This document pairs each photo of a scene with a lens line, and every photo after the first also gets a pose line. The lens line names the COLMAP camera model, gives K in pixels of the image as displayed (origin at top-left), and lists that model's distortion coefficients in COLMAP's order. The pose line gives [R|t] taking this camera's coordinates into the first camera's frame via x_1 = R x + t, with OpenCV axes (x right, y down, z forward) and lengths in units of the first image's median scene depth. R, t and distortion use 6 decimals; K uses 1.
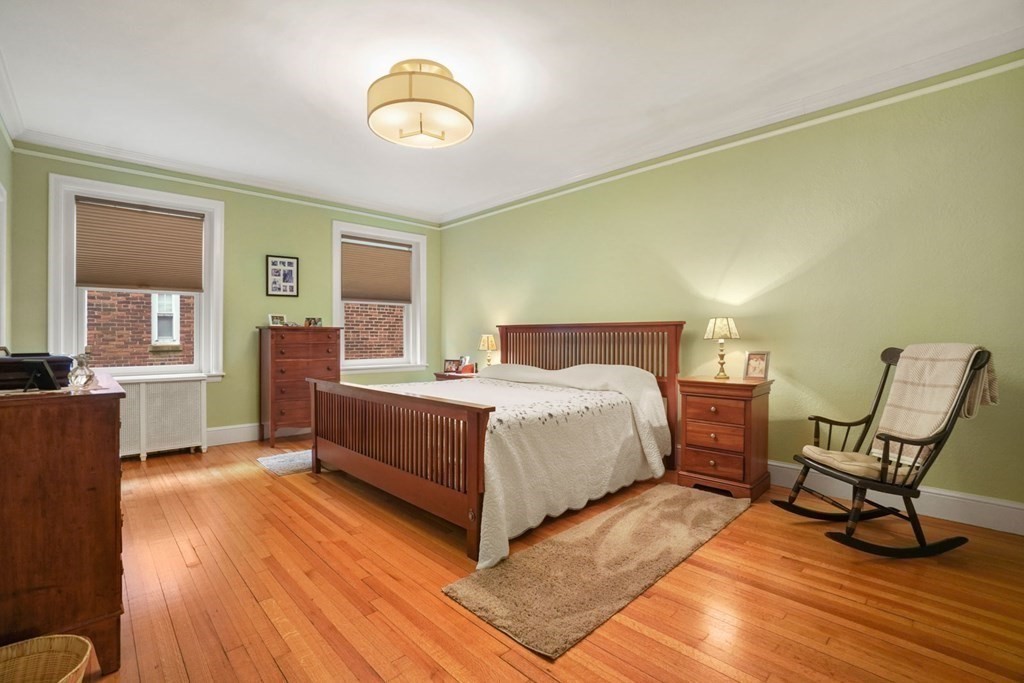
lens RADIAL K [[457.1, 0, 506.8], [0, 457.1, 340.9], [0, 0, 1]] dist [-0.058243, 0.021526]
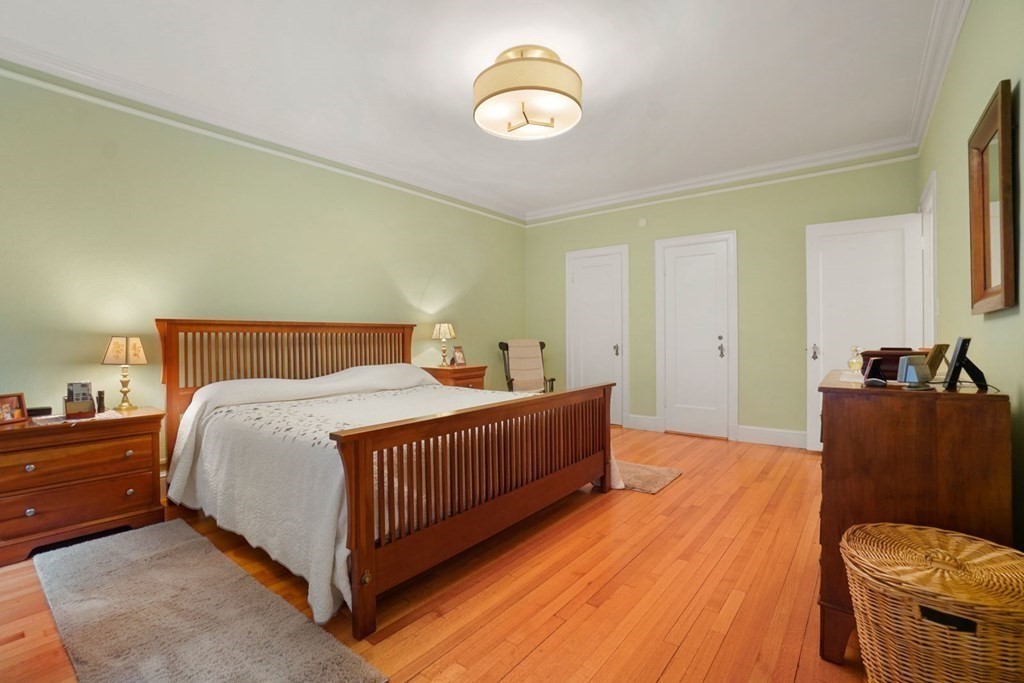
lens RADIAL K [[457.1, 0, 506.8], [0, 457.1, 340.9], [0, 0, 1]] dist [-0.058243, 0.021526]
pose [[-0.130226, -0.004298, 0.991475, -0.756003], [0.016580, 0.999841, 0.006512, -0.002941], [-0.991346, 0.017286, -0.130134, 0.780044]]
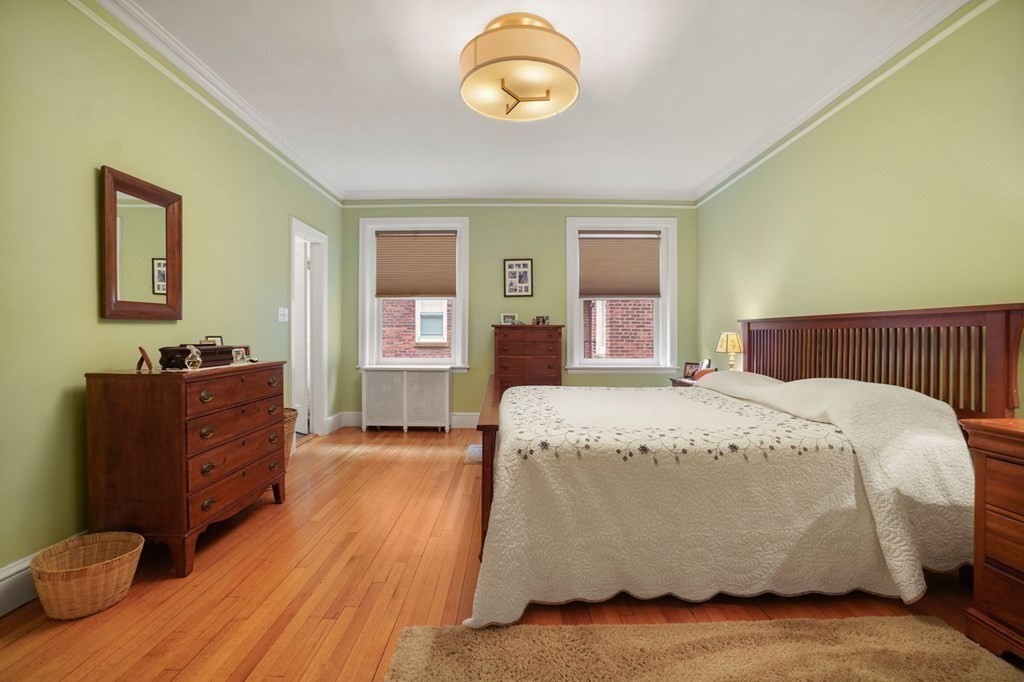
lens RADIAL K [[457.1, 0, 506.8], [0, 457.1, 340.4], [0, 0, 1]] dist [-0.058243, 0.021526]
pose [[0.726206, 0.009407, -0.687413, 0.263464], [-0.008468, 0.999953, 0.004738, -0.000694], [0.687425, 0.002380, 0.726251, 0.233689]]
